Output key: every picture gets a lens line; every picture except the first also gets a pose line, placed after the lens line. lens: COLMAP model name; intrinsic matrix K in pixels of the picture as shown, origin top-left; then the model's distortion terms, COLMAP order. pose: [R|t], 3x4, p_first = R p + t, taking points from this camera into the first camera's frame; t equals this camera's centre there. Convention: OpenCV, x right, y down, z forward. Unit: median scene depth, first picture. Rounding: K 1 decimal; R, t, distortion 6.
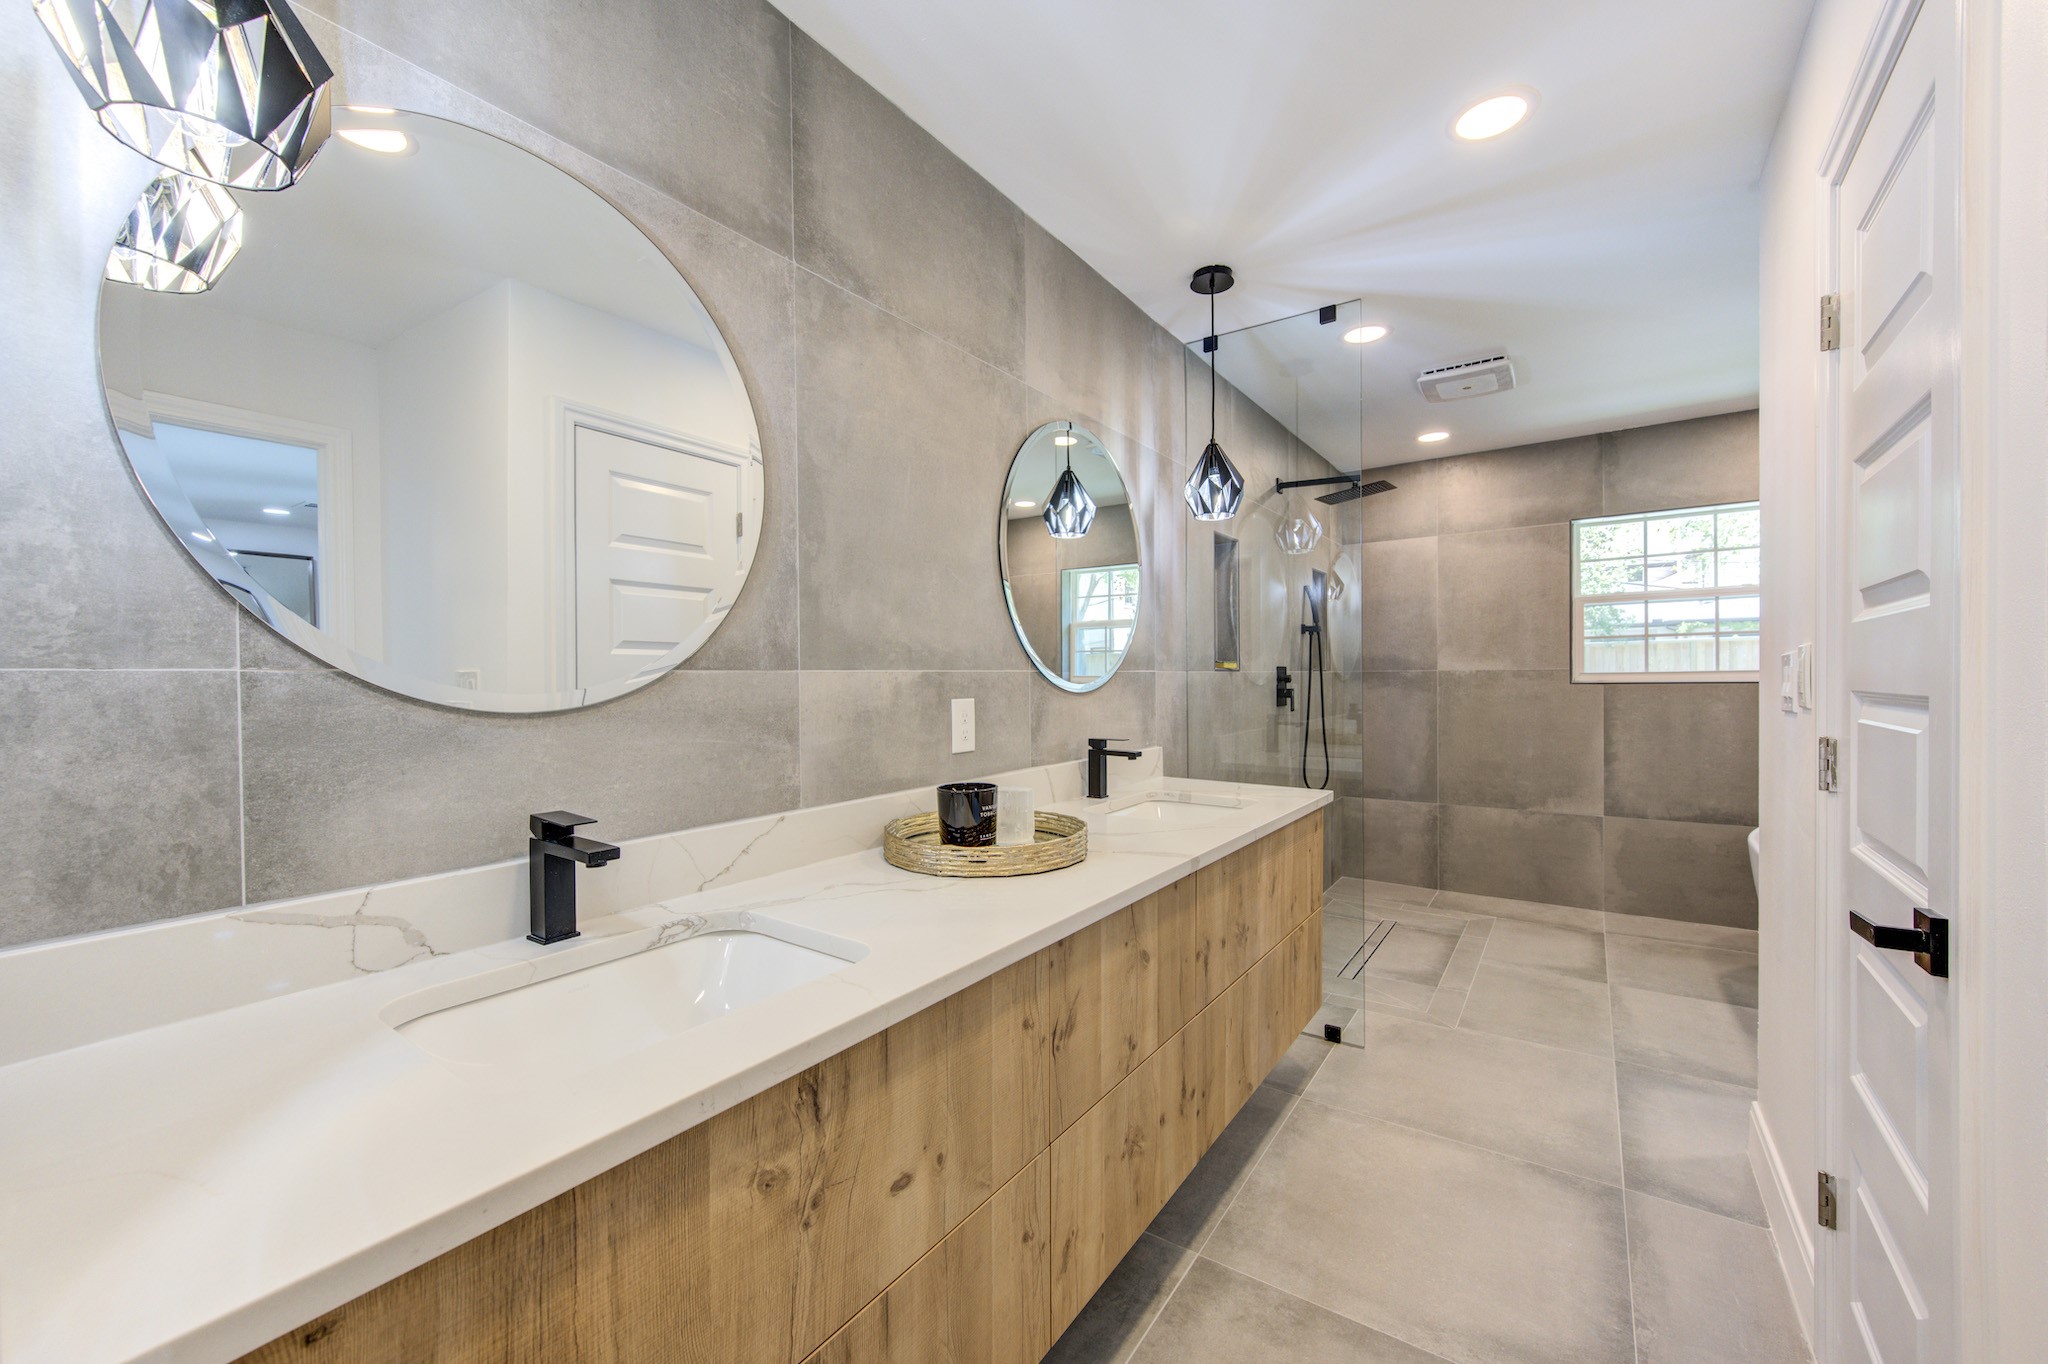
lens RADIAL K [[799.7, 0, 1023.9], [0, 799.7, 690.5], [0, 0, 1]] dist [0.001707, -0.000574]
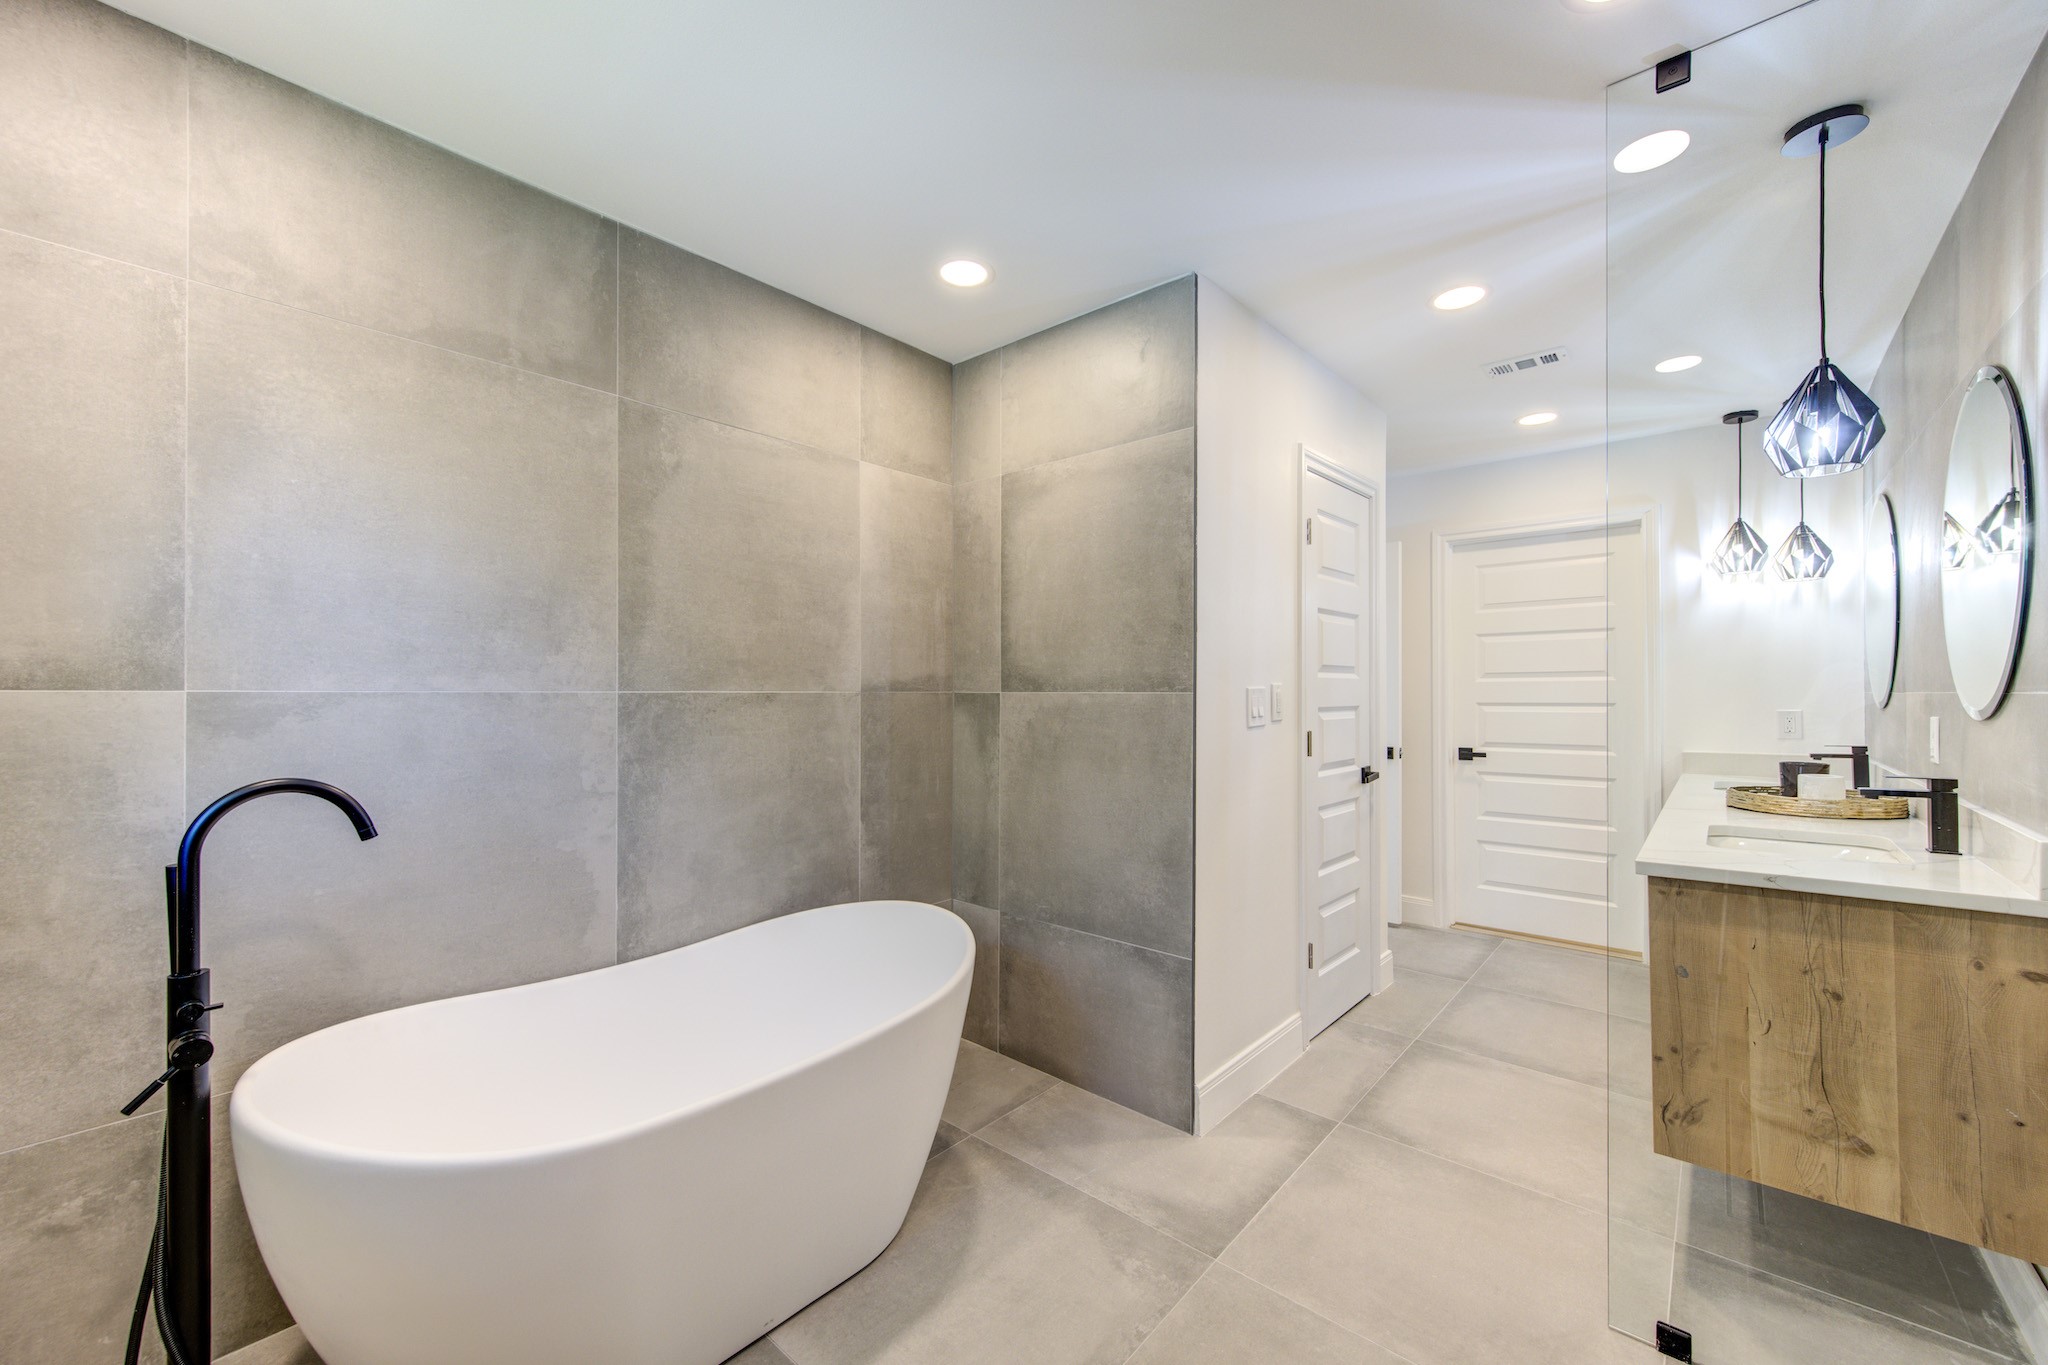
lens RADIAL K [[799.7, 0, 1023.9], [0, 799.7, 691.0], [0, 0, 1]] dist [0.001707, -0.000574]
pose [[-0.994194, 0.011517, 0.106988, 0.823997], [0.012923, 0.999839, 0.012458, -0.043320], [-0.106827, 0.013768, -0.994182, 1.704041]]
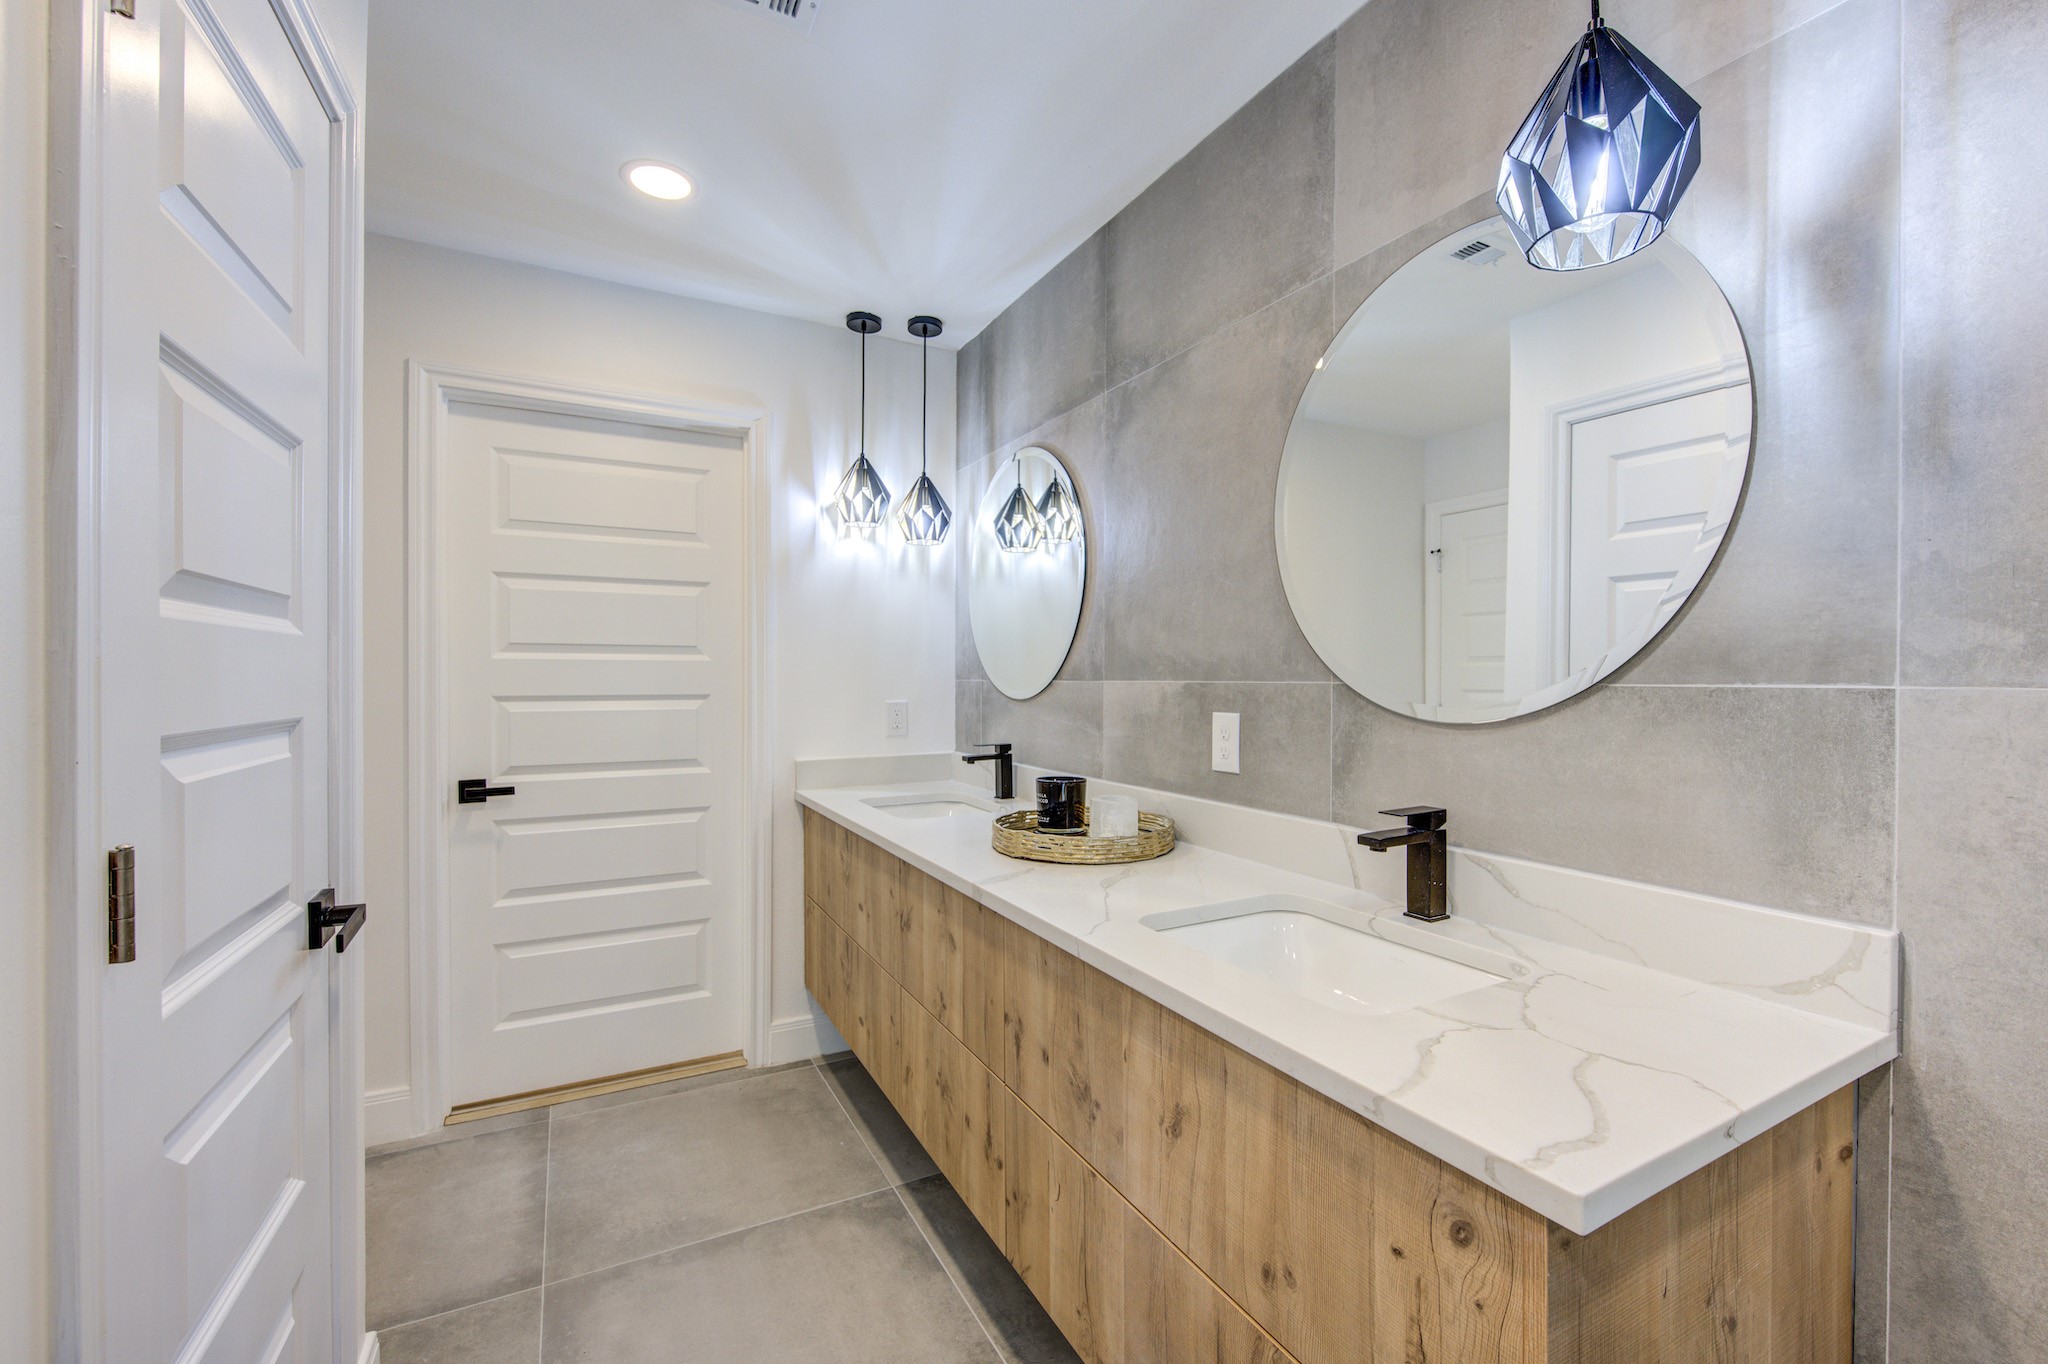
lens RADIAL K [[850.2, 0, 1036.0], [0, 850.2, 681.4], [0, 0, 1]] dist [-0.004767, -0.000389]
pose [[-0.445728, 0.011965, -0.895089, 0.655162], [-0.013807, 0.999700, 0.020239, -0.030895], [0.895062, 0.021379, -0.445429, 0.920729]]
